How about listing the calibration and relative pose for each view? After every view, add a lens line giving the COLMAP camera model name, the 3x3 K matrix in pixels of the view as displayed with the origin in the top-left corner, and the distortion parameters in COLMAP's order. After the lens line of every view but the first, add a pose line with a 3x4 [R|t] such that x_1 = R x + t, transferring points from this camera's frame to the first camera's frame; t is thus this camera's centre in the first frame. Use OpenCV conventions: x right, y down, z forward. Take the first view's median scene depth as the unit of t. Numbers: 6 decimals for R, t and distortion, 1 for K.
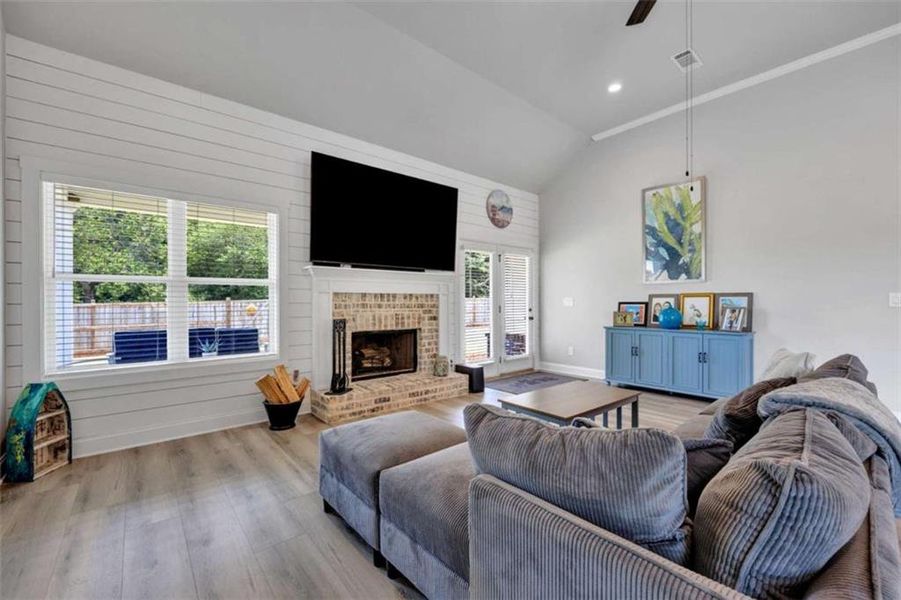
lens RADIAL K [[374.5, 0, 459.8], [0, 374.5, 301.2], [0, 0, 1]] dist [0.002845, -0.000859]
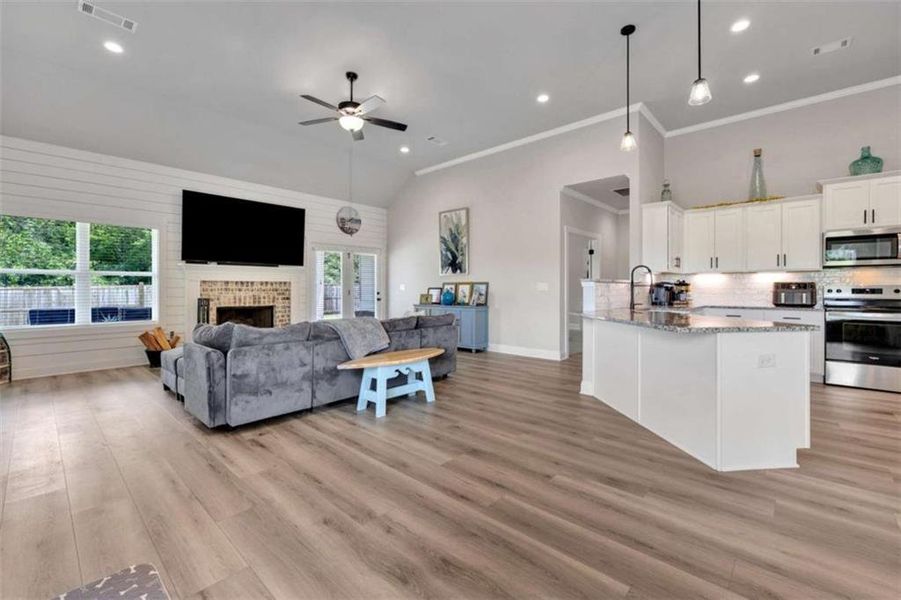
lens RADIAL K [[374.5, 0, 469.5], [0, 374.5, 287.8], [0, 0, 1]] dist [0.002845, -0.000859]
pose [[0.989051, 0.003265, 0.147538, 0.423449], [-0.003953, 0.999983, 0.004371, -0.004627], [-0.147521, -0.004907, 0.989047, -0.544614]]
